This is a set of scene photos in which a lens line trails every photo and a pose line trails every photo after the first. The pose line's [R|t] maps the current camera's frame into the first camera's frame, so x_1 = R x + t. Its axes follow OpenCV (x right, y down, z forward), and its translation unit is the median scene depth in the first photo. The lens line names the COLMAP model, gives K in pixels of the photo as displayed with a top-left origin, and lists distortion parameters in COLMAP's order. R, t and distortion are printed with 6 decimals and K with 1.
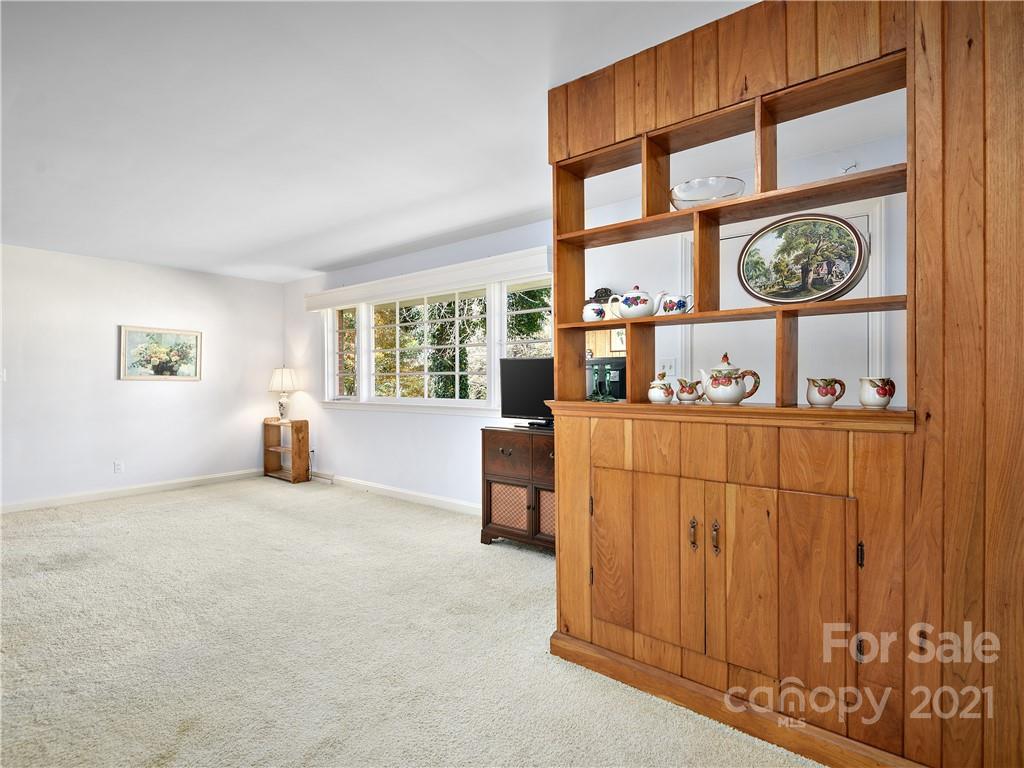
lens RADIAL K [[542.2, 0, 517.8], [0, 542.2, 382.9], [0, 0, 1]] dist [0.039882, -0.027480]
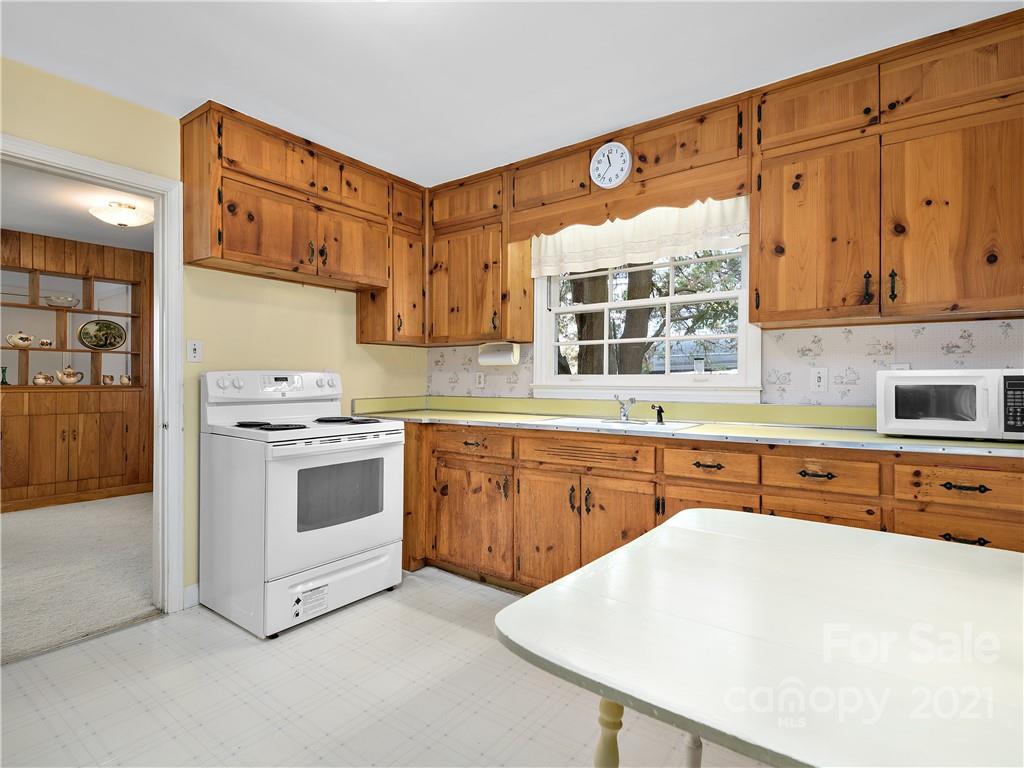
lens RADIAL K [[540.9, 0, 511.1], [0, 540.9, 375.2], [0, 0, 1]] dist [-0.000272, -0.000378]
pose [[-0.075322, 0.005398, 0.997145, -2.362581], [-0.005257, 0.999969, -0.005810, -0.002661], [-0.997145, -0.005680, -0.075291, -0.896475]]
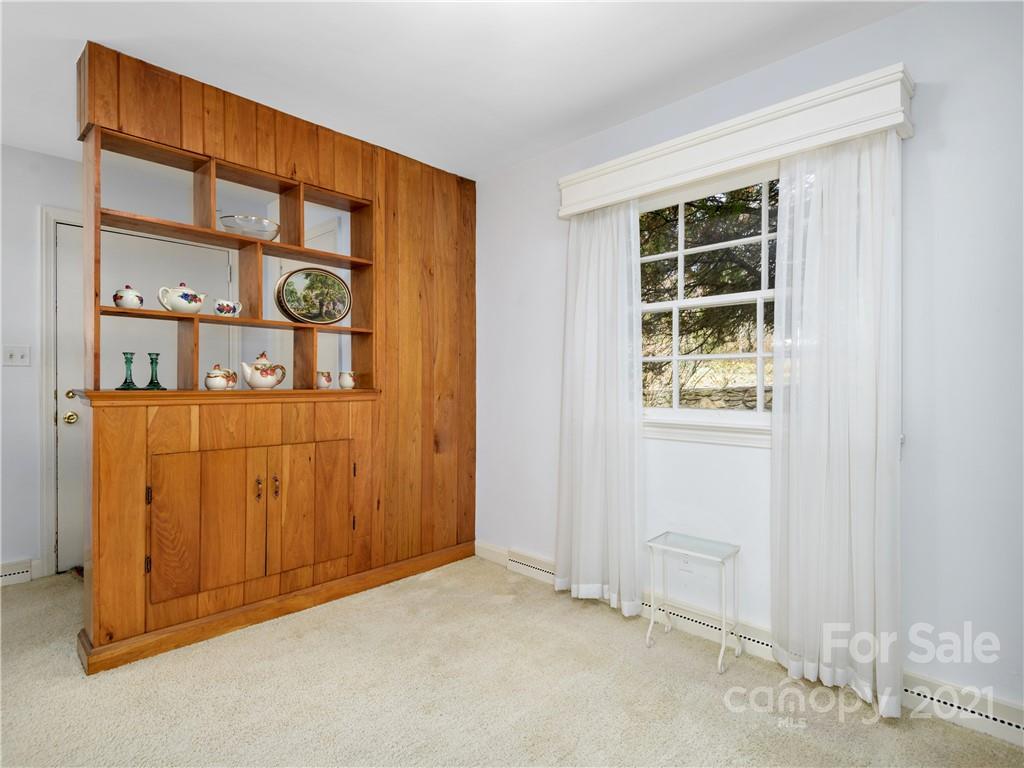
lens RADIAL K [[542.2, 0, 517.8], [0, 542.2, 382.9], [0, 0, 1]] dist [0.039882, -0.027480]
pose [[0.058706, -0.002129, 0.998273, -0.951044], [-0.003175, 0.999992, 0.002319, 0.018062], [-0.998270, -0.003306, 0.058699, 0.303450]]
